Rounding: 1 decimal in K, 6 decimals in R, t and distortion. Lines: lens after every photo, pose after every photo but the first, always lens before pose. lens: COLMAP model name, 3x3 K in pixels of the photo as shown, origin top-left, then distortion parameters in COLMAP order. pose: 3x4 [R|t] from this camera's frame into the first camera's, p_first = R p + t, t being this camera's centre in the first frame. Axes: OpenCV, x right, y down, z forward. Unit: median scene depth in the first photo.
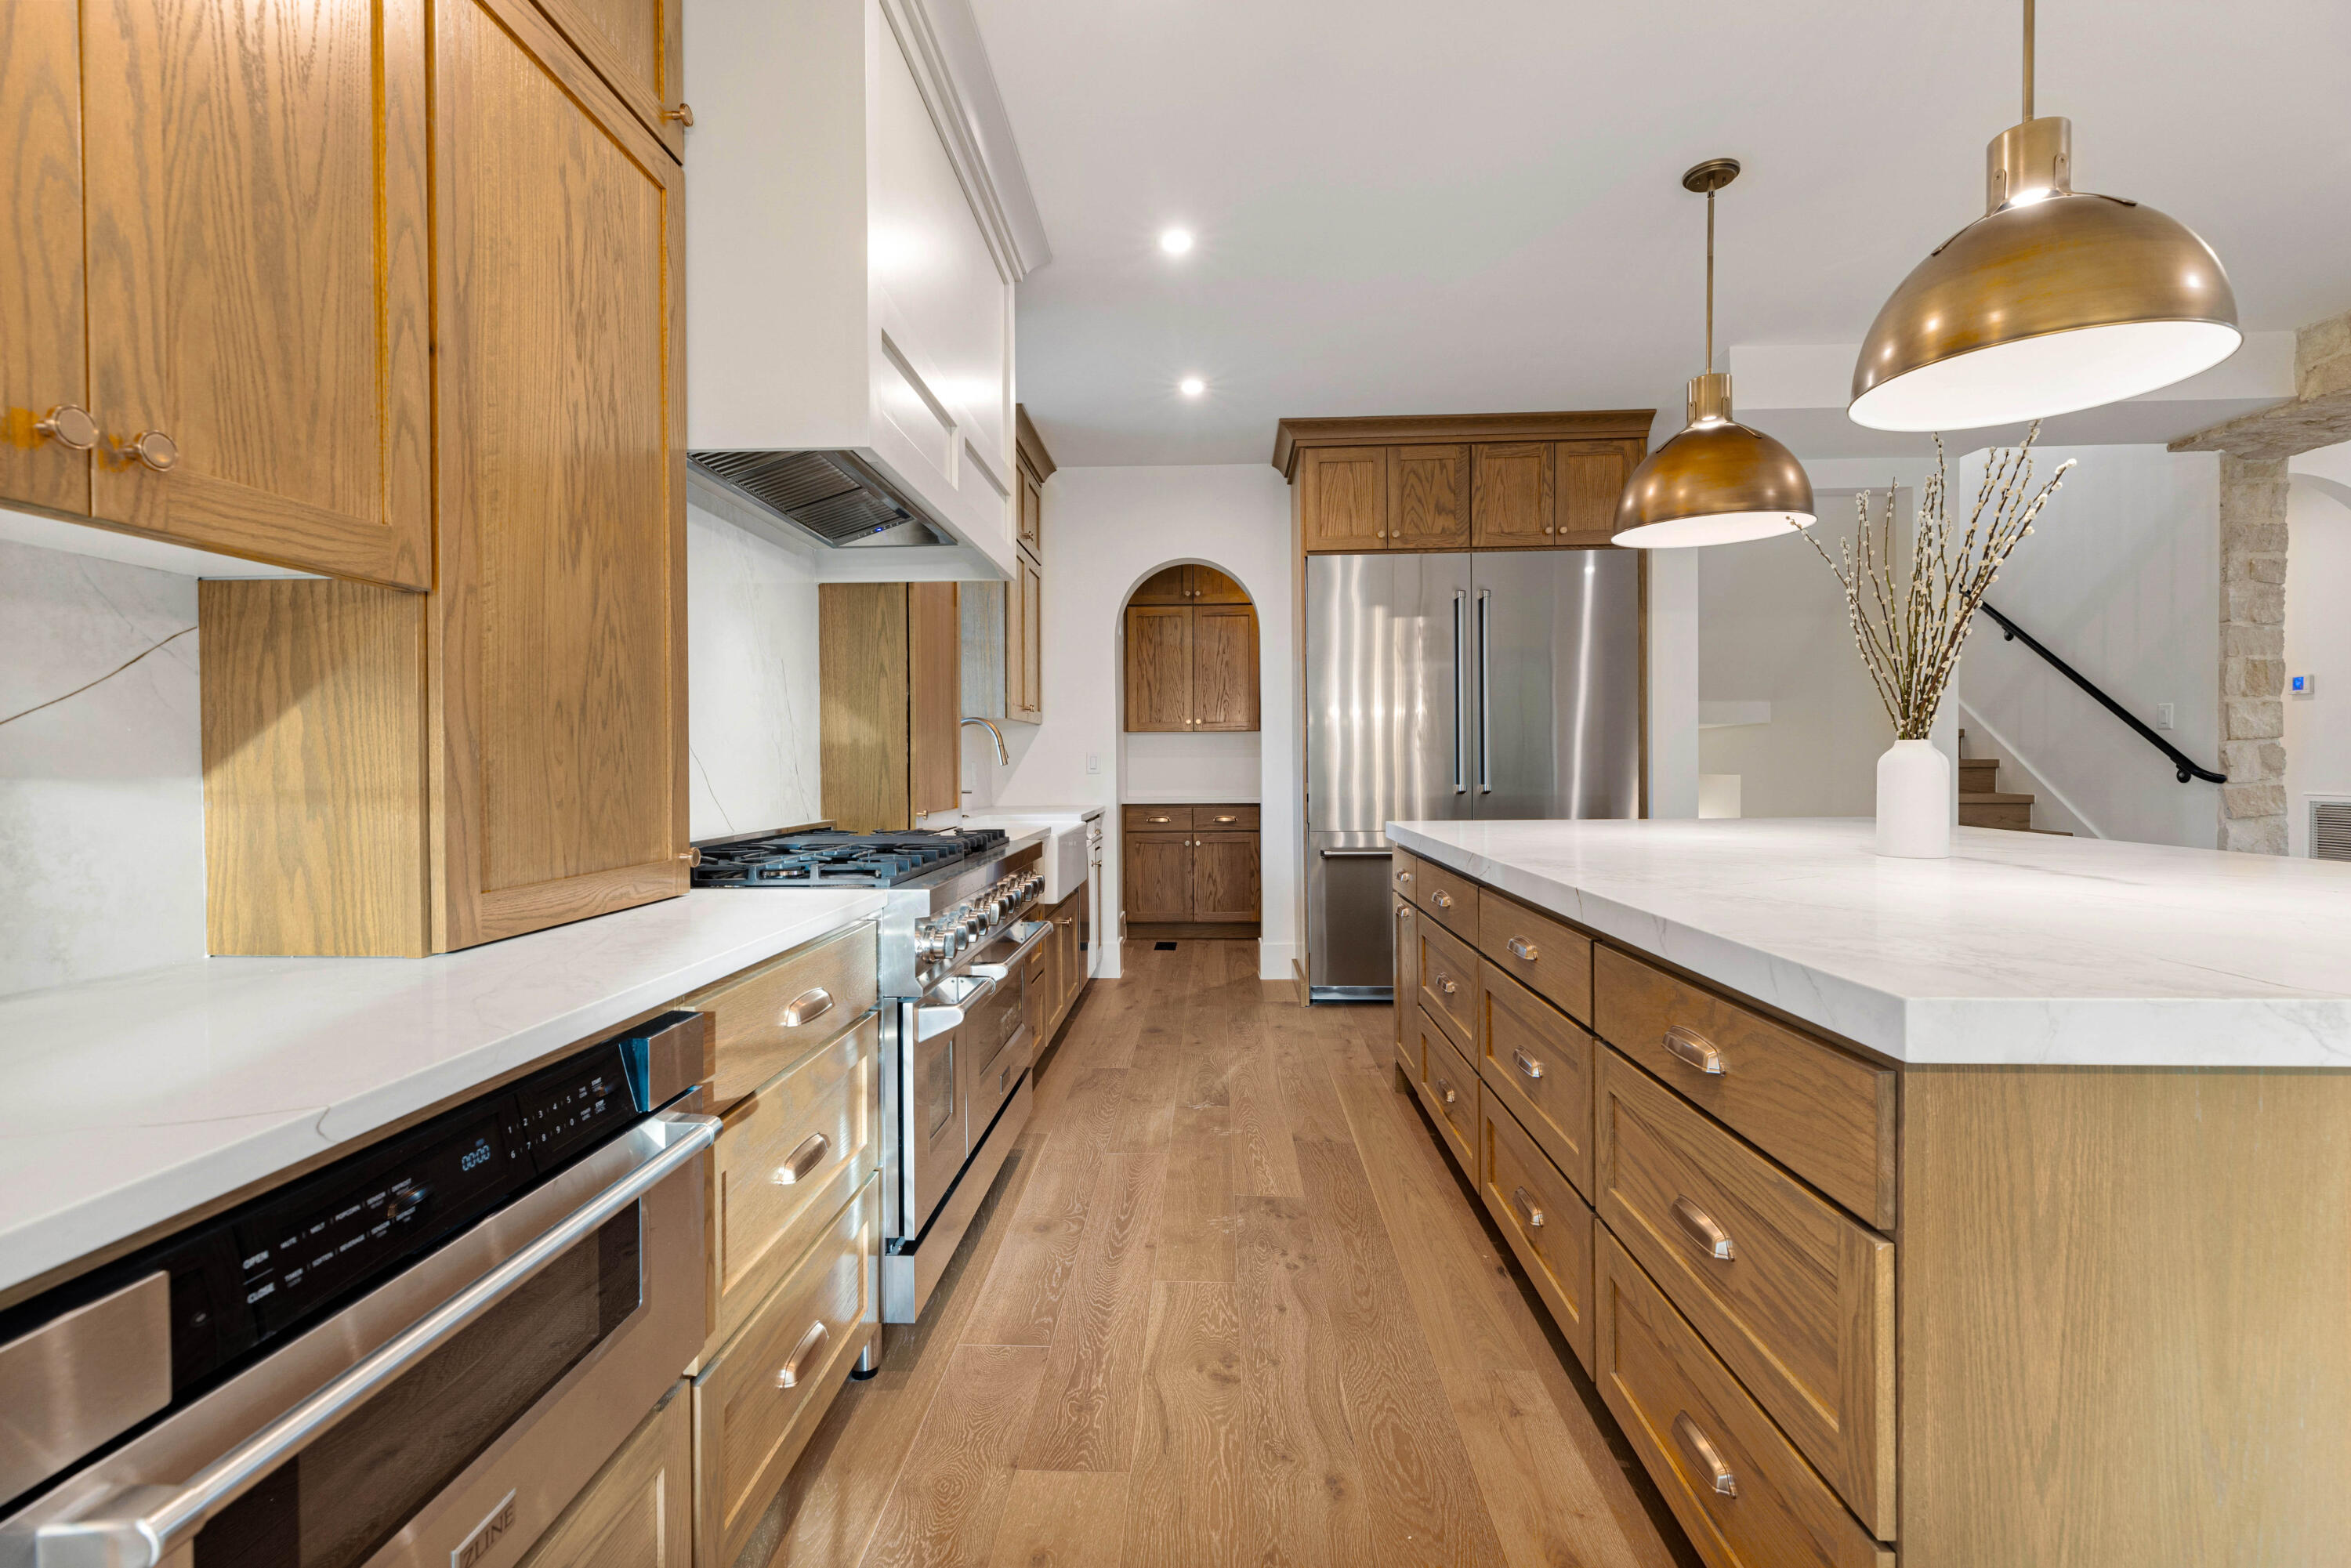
lens RADIAL K [[1054.5, 0, 1170.3], [0, 1054.5, 780.0], [0, 0, 1]] dist [0.004139, -0.000574]
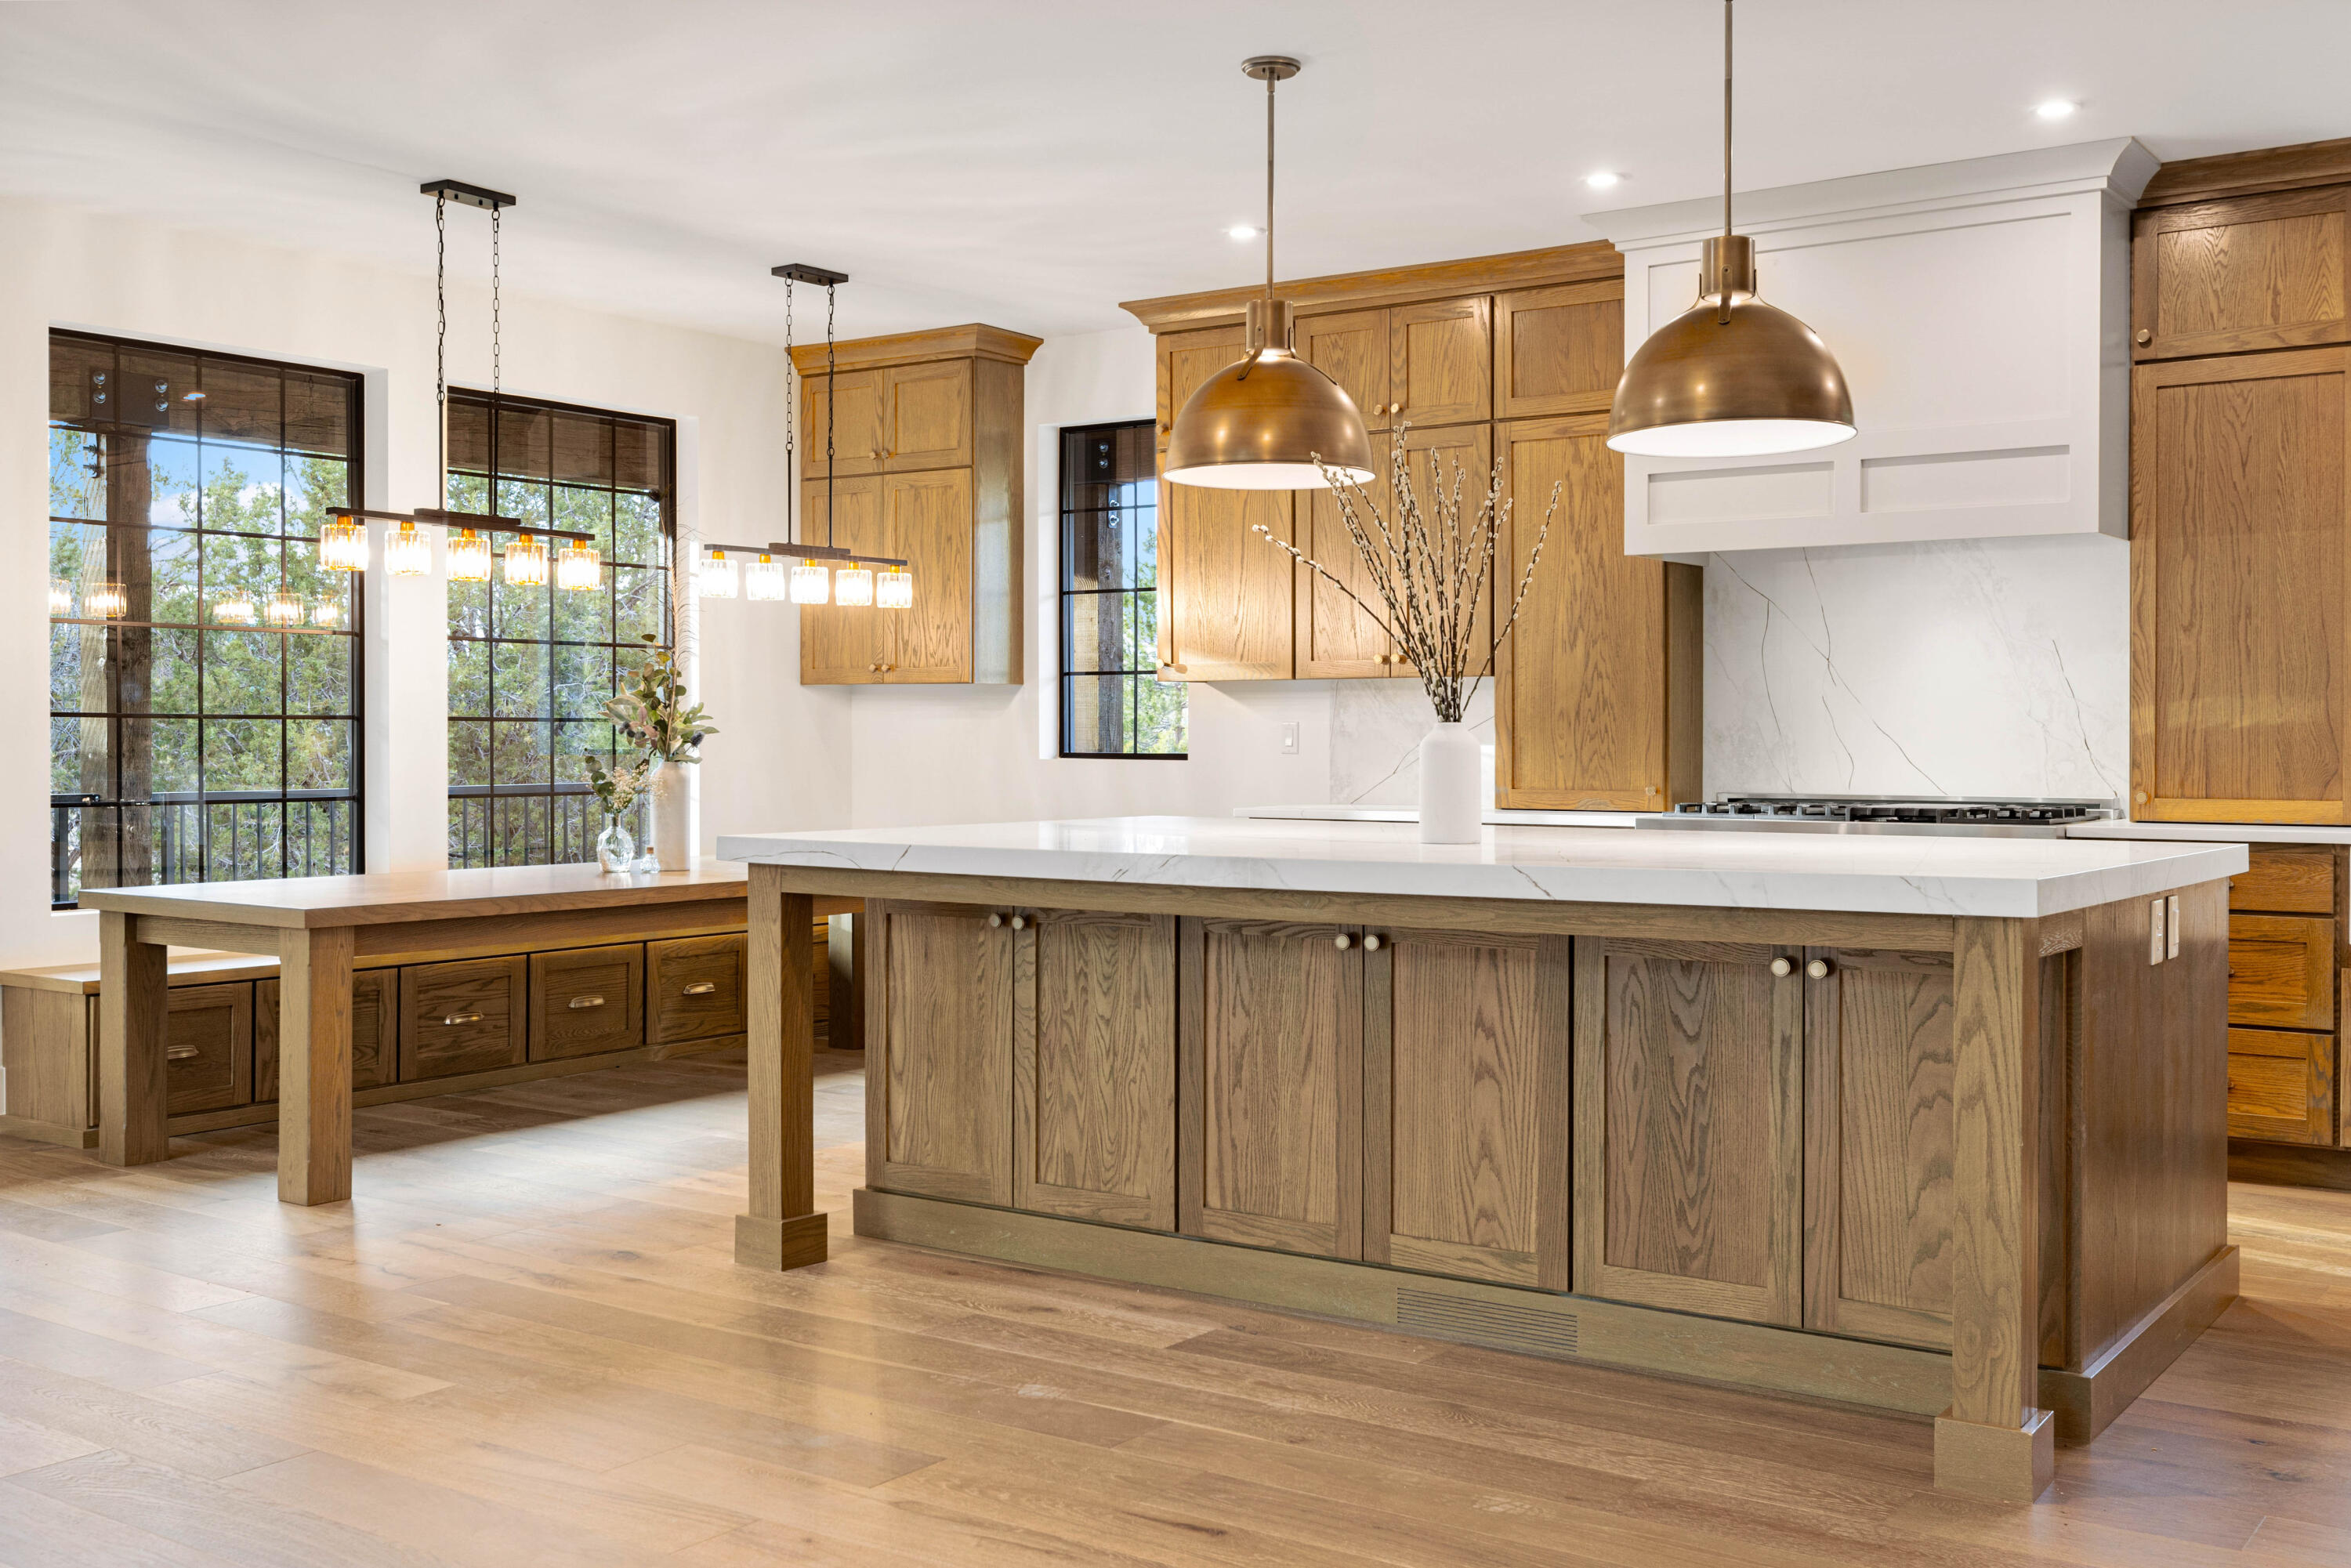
lens RADIAL K [[2263.0, 0, 1175.5], [0, 2263.0, 784.0], [0, 0, 1]] dist [0.003086, -0.002620]
pose [[-0.542980, 0.020702, -0.839491, 2.051394], [-0.013158, 0.999364, 0.033156, -0.035863], [0.839643, 0.029049, -0.542362, 1.531281]]
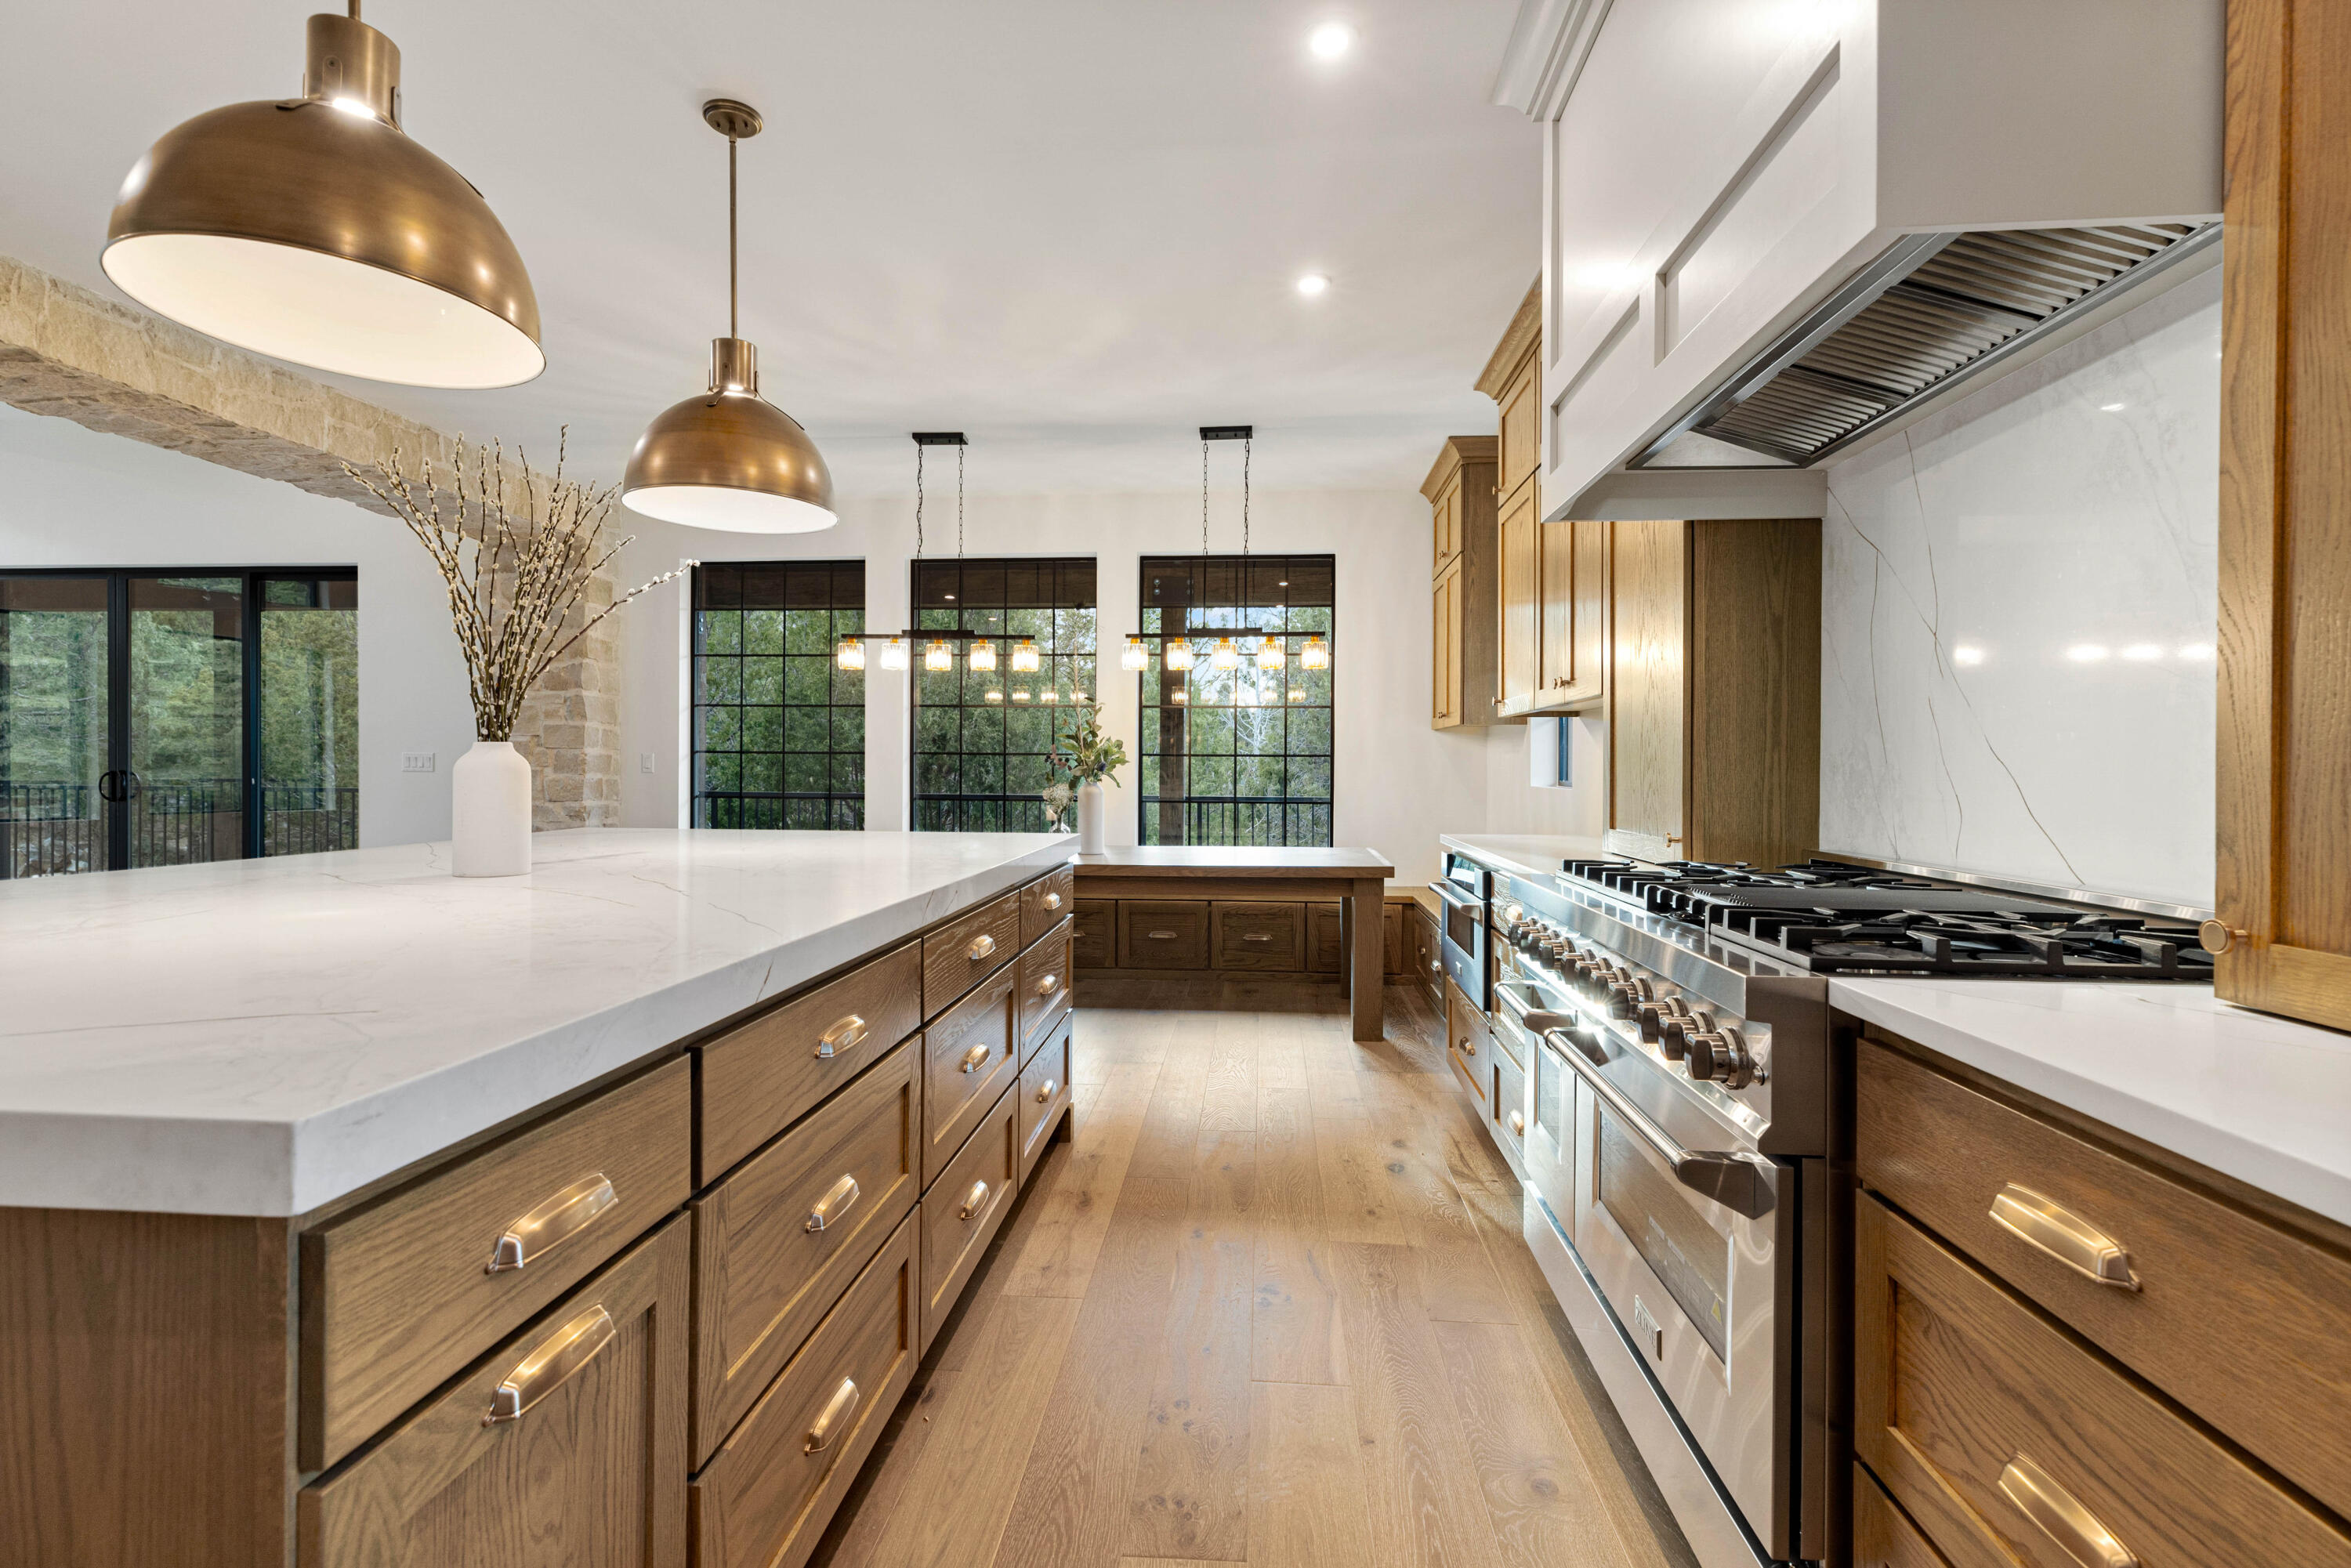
lens RADIAL K [[1098.6, 0, 1160.2], [0, 1098.6, 779.4], [0, 0, 1]] dist [0.000448, -0.000240]
pose [[-0.998238, -0.003585, 0.059221, 0.071681], [-0.001947, 0.999615, 0.027684, -0.025375], [-0.059297, 0.027520, -0.997861, 1.515199]]
